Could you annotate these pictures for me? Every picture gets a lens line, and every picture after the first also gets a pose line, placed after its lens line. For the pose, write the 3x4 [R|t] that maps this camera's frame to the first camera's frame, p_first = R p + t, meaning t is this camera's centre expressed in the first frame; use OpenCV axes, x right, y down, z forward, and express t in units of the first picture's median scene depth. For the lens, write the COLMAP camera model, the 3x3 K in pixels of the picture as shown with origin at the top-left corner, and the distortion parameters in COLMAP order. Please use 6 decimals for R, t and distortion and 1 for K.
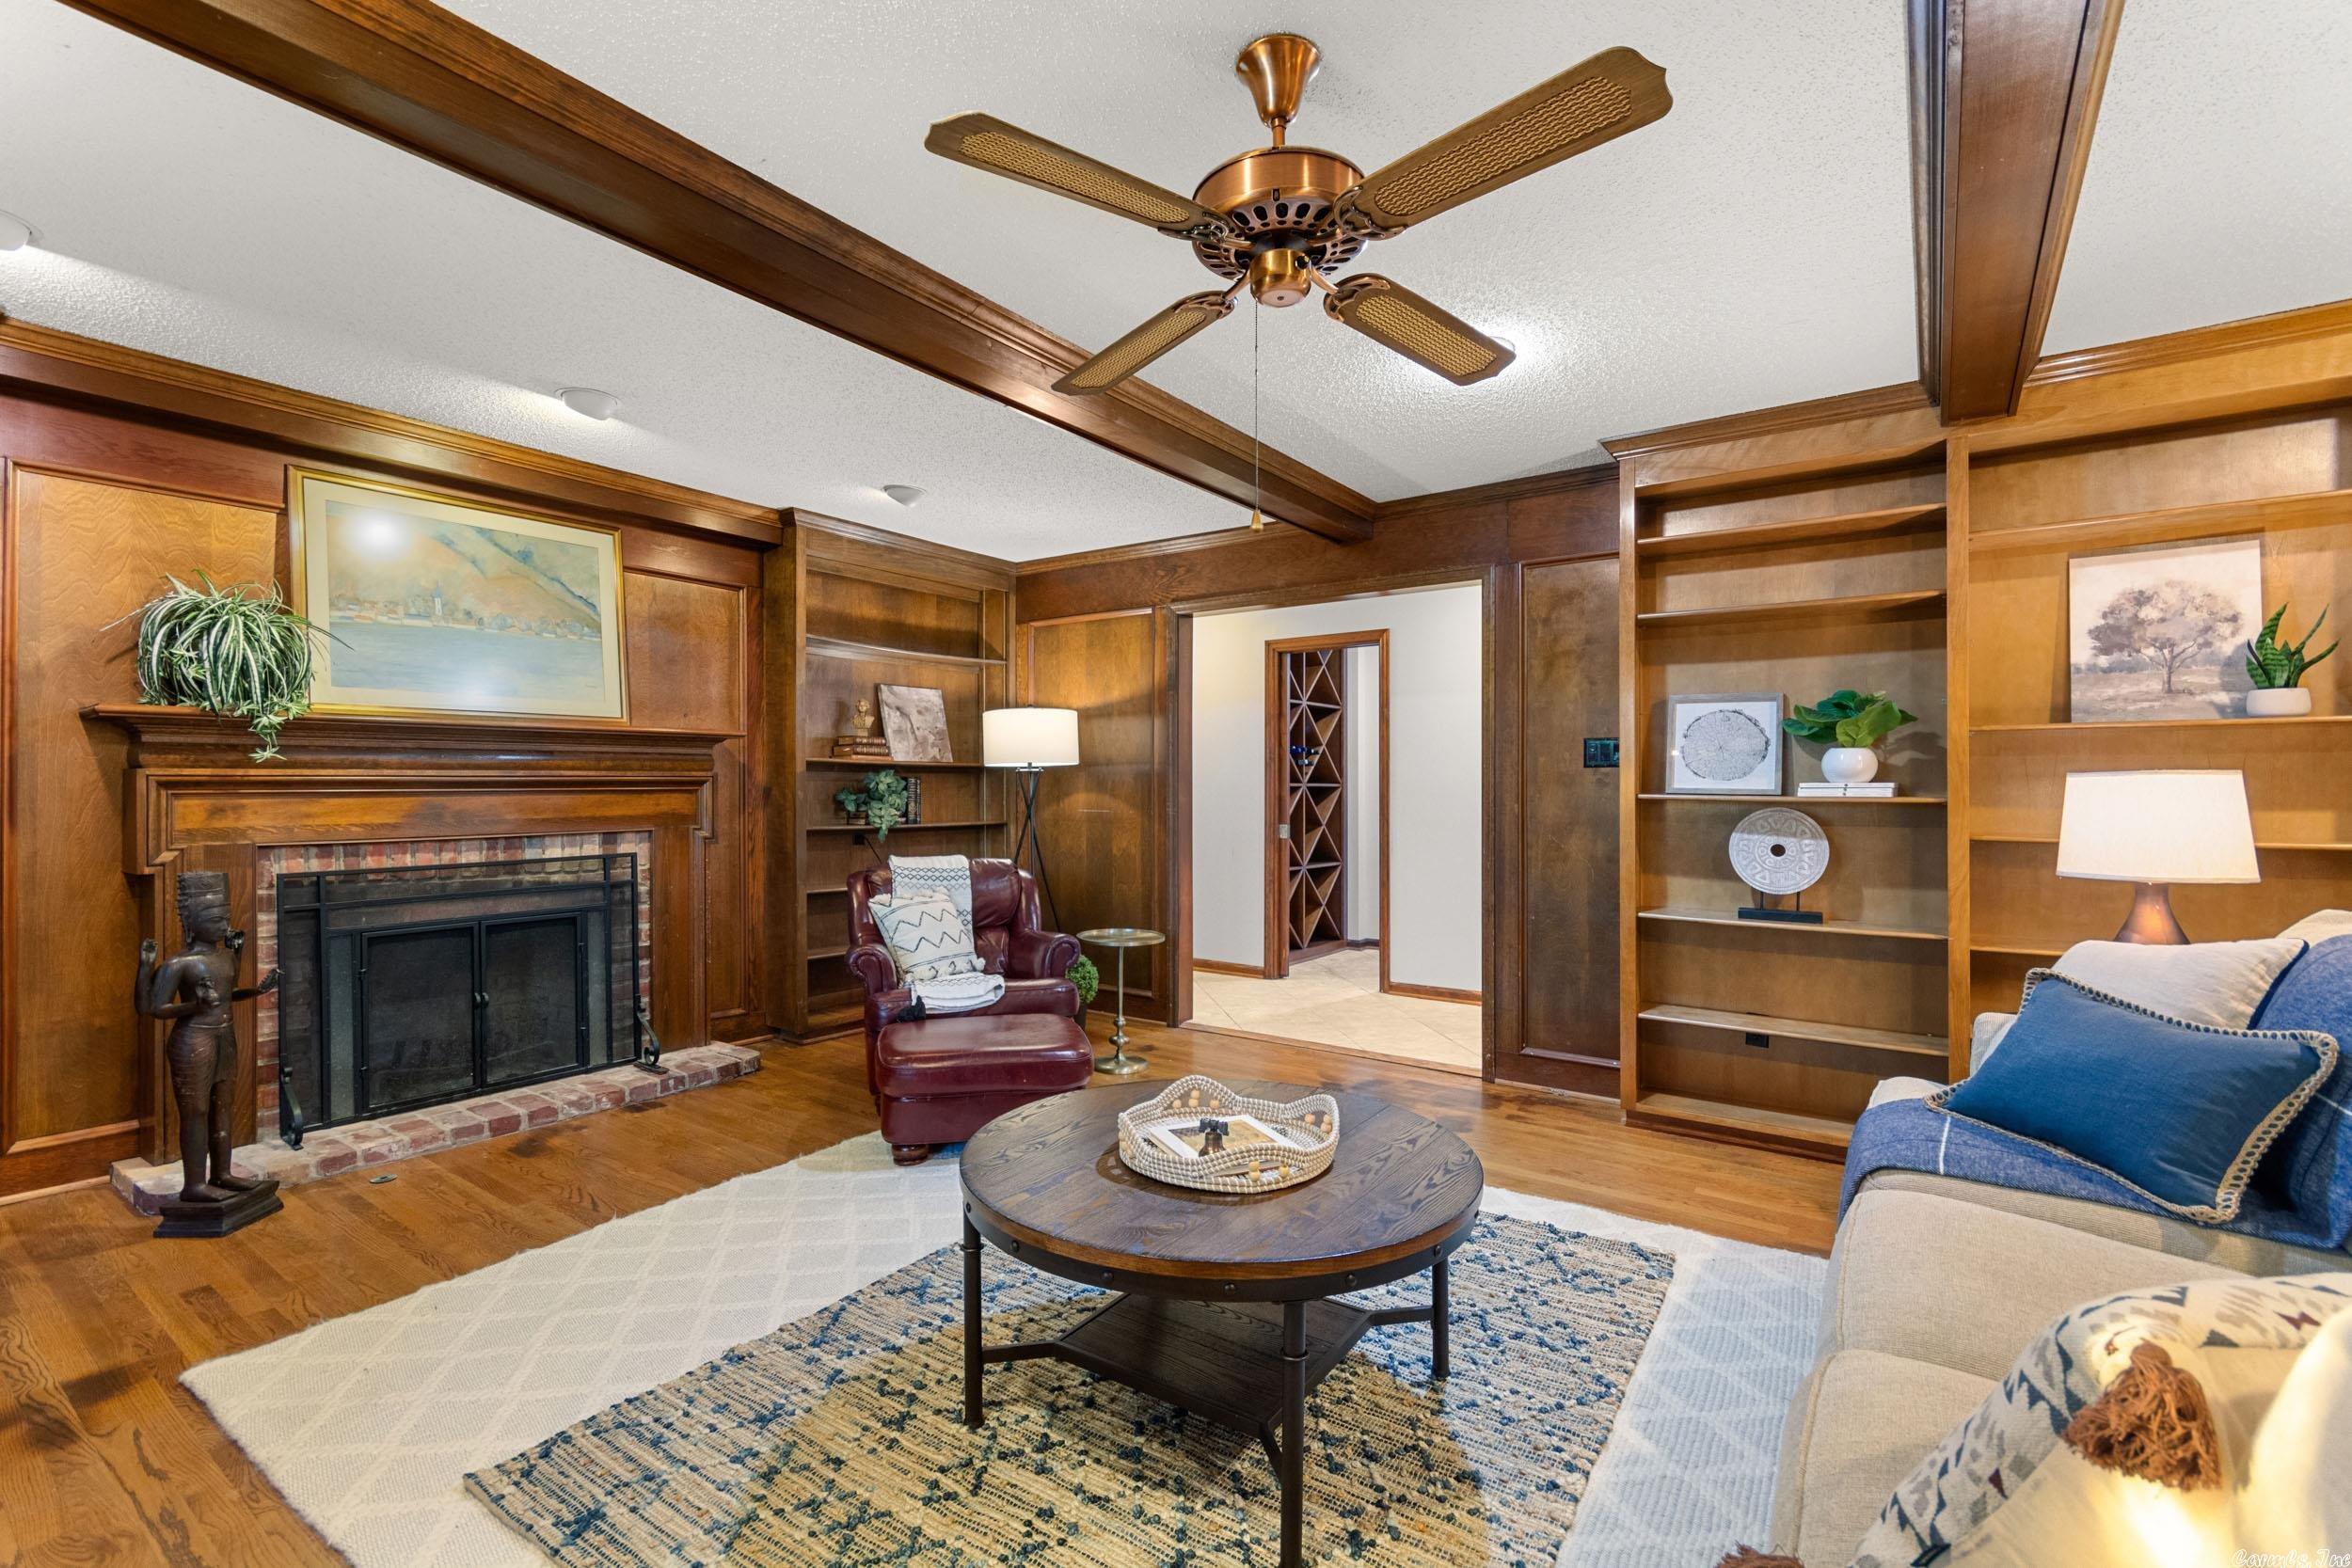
lens RADIAL K [[1053.4, 0, 1174.9], [0, 1053.4, 776.7], [0, 0, 1]] dist [0.001465, -0.001334]
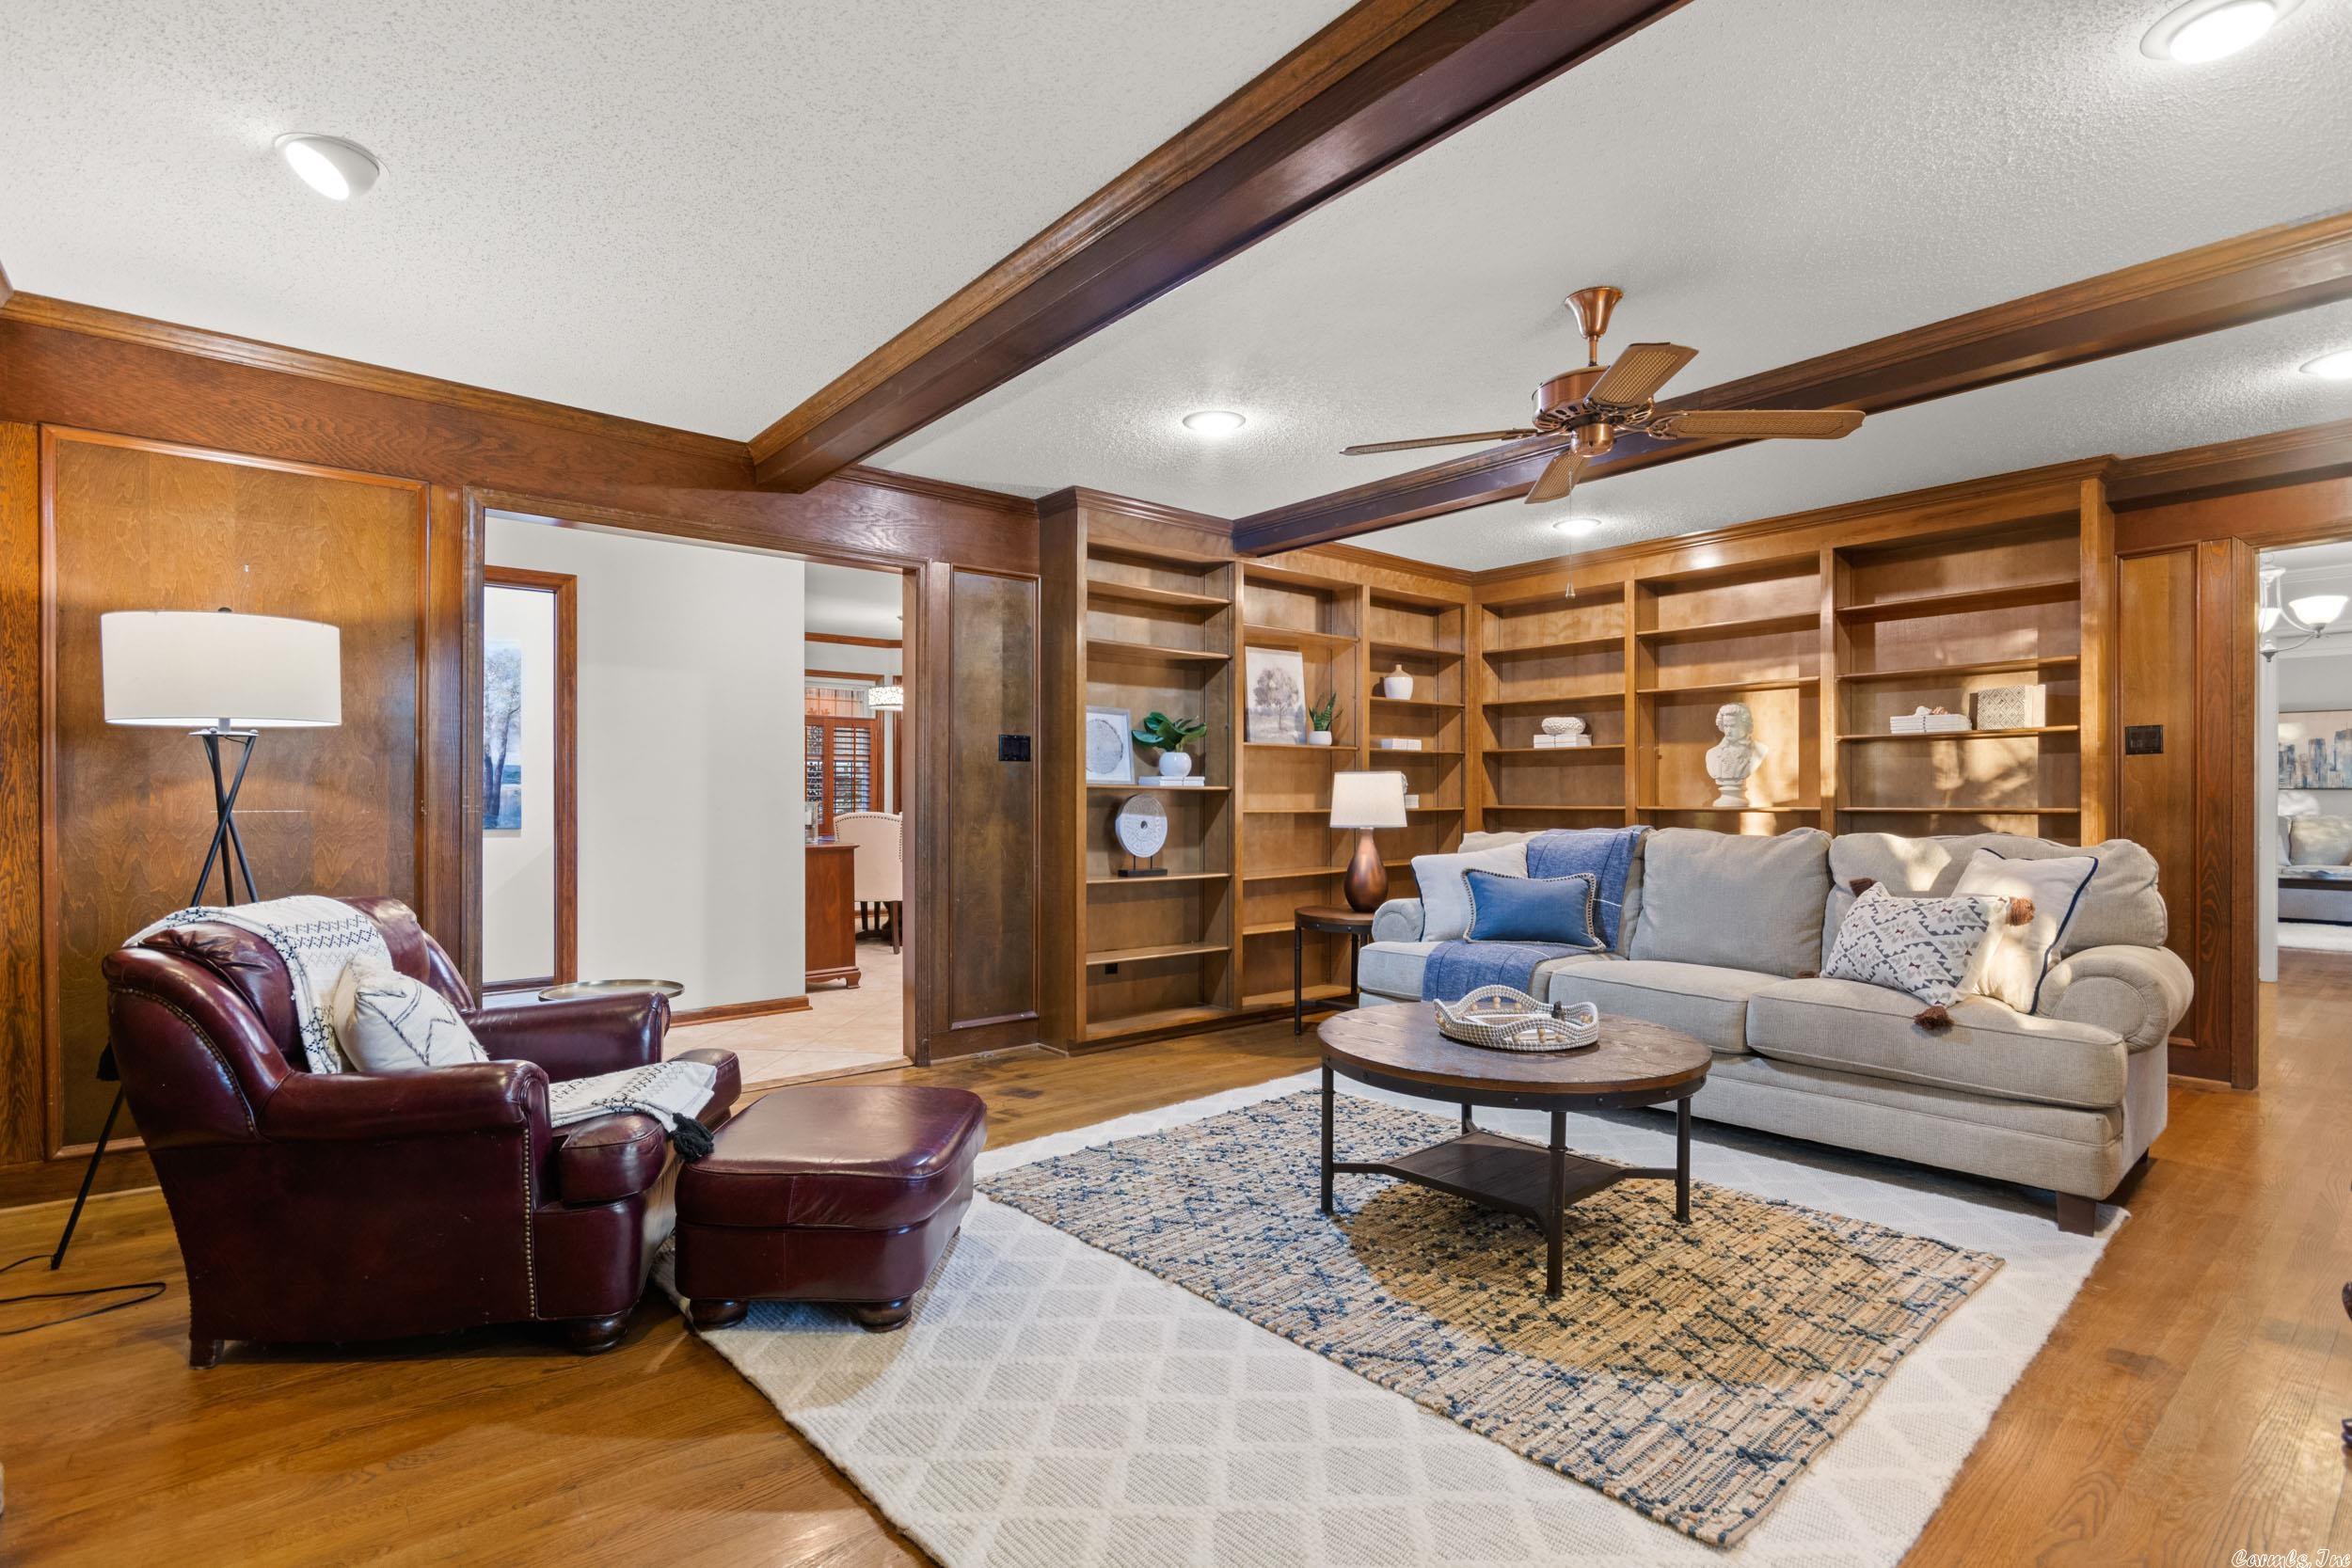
lens RADIAL K [[1111.6, 0, 1181.8], [0, 1111.6, 798.7], [0, 0, 1]] dist [0.000384, -0.000294]
pose [[0.241207, -0.005486, 0.970458, -0.867382], [-0.011161, 0.999902, 0.008426, 0.023767], [-0.970409, -0.012864, 0.241122, 0.634910]]
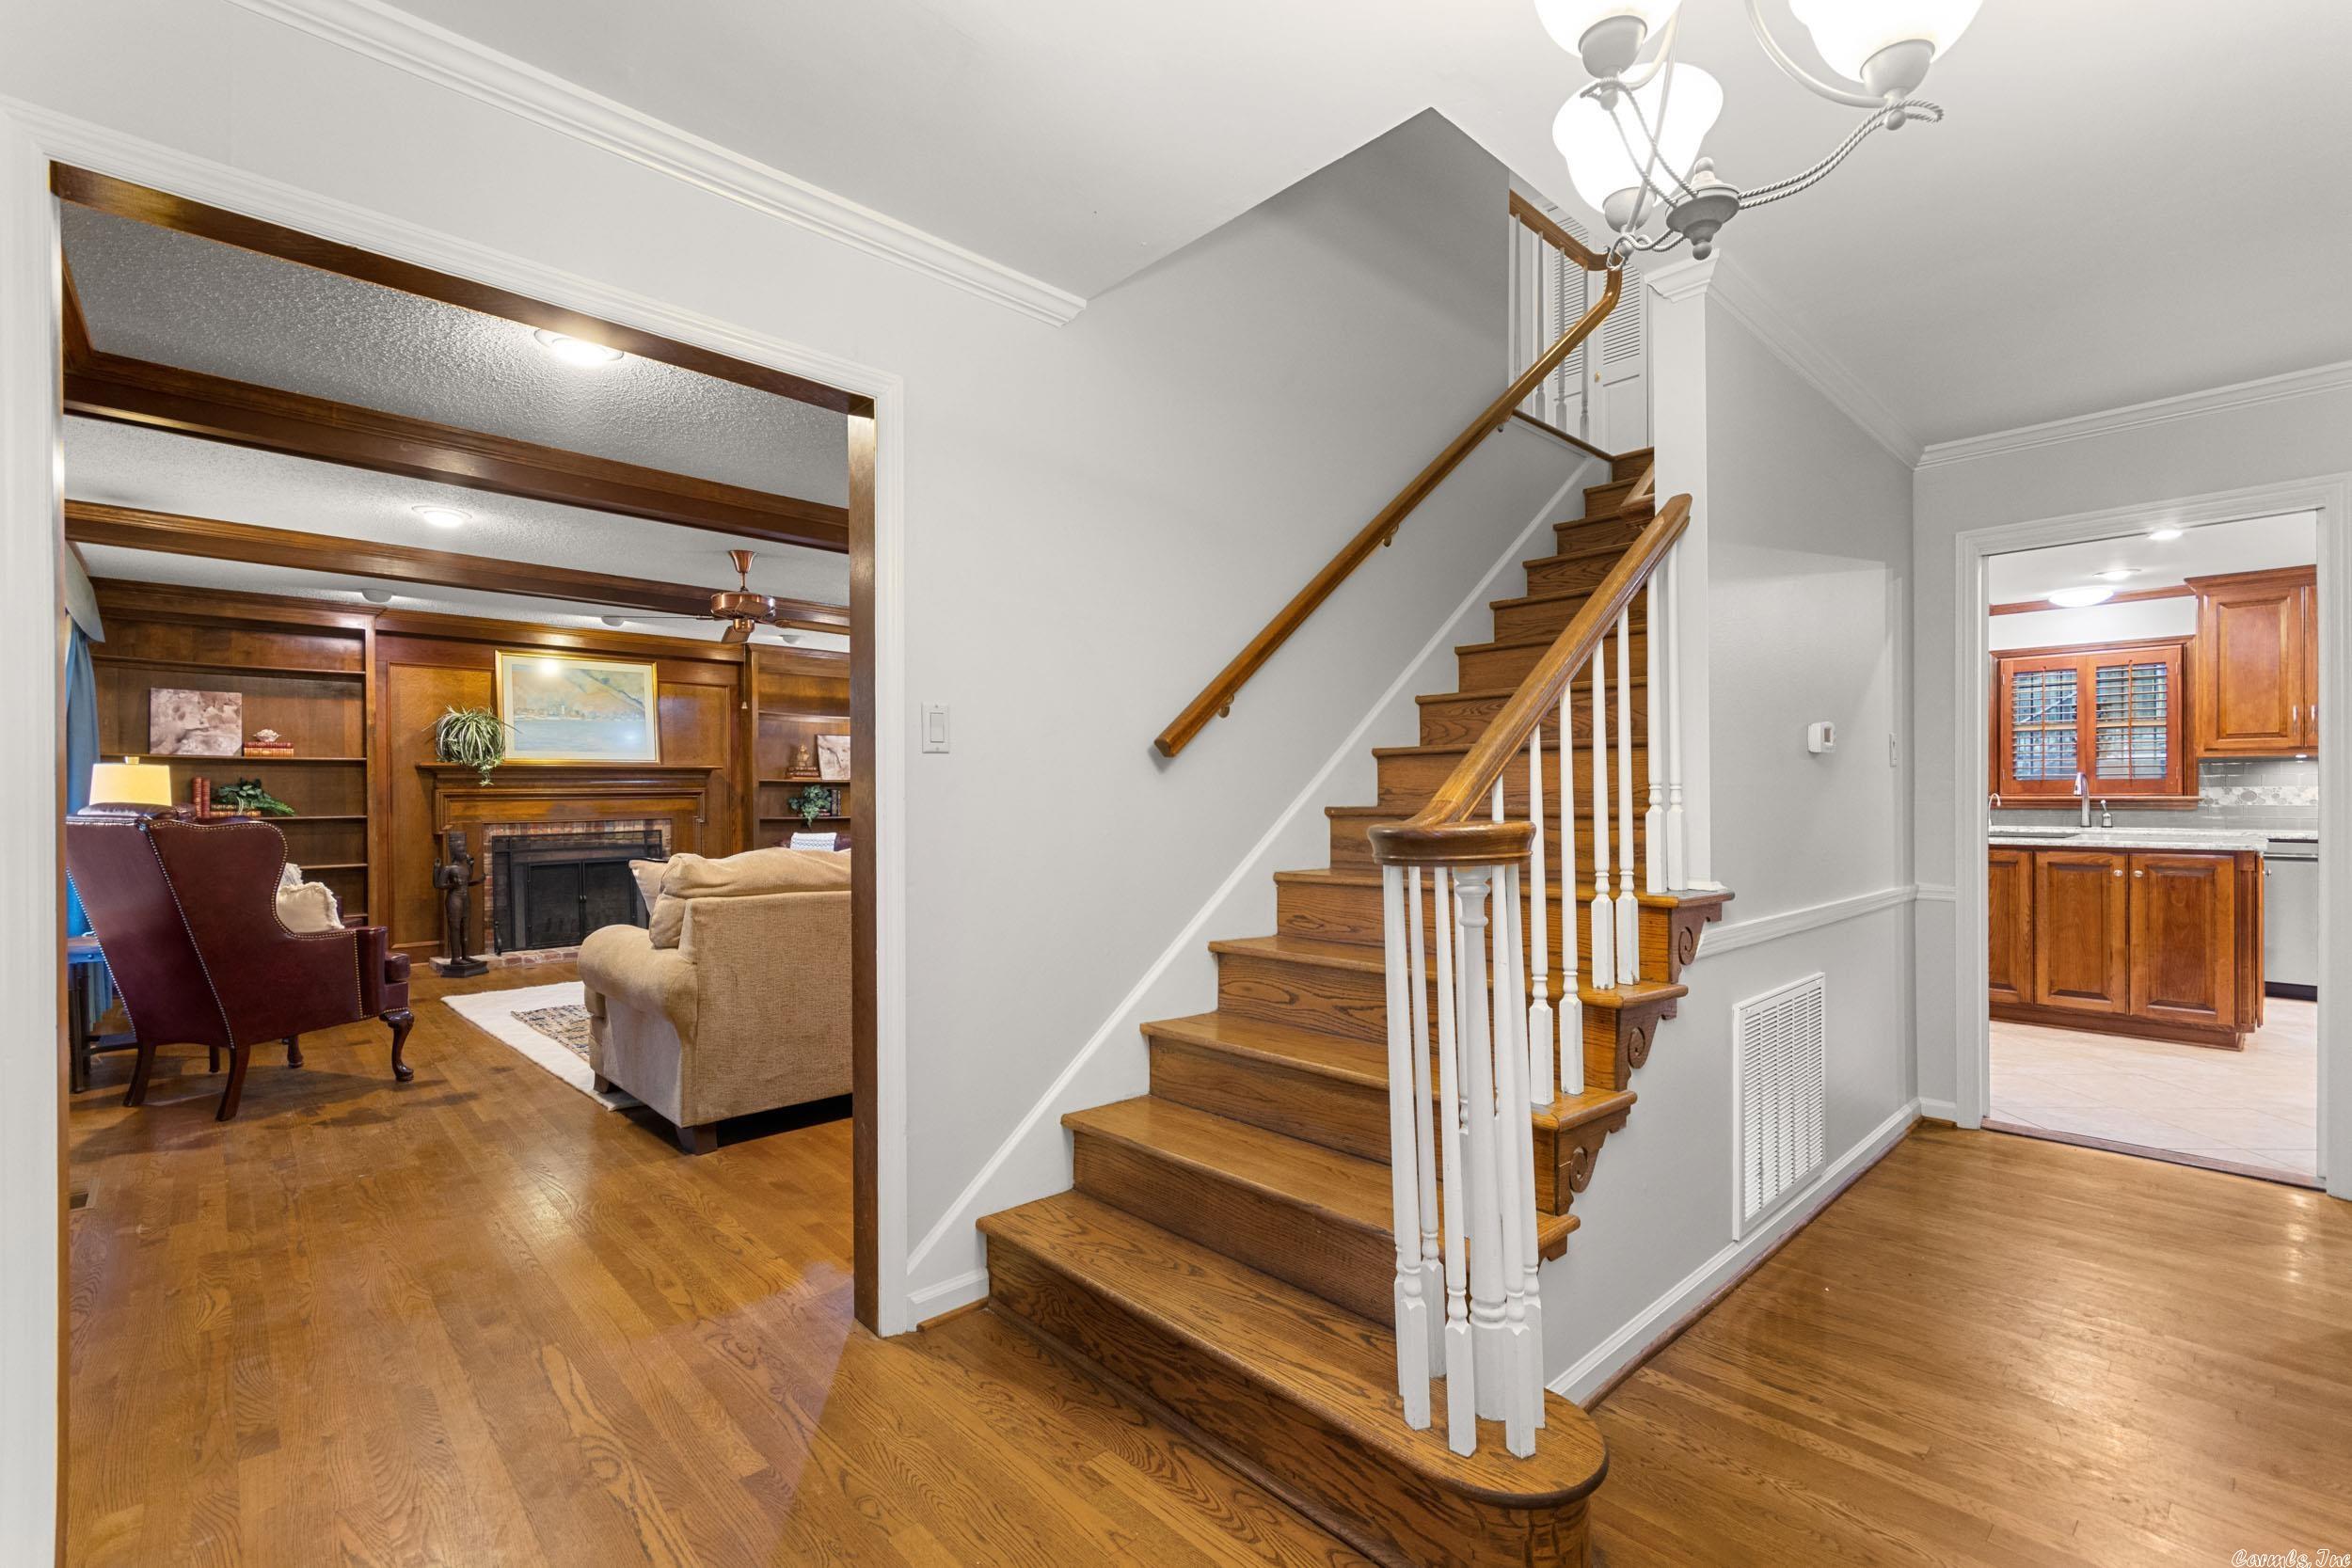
lens RADIAL K [[1053.4, 0, 1186.0], [0, 1053.4, 792.3], [0, 0, 1]] dist [0.001465, -0.001334]
pose [[0.982454, -0.003559, -0.186470, 0.955946], [0.005648, 0.999927, 0.010670, -0.014797], [0.186418, -0.011536, 0.982403, -0.869809]]
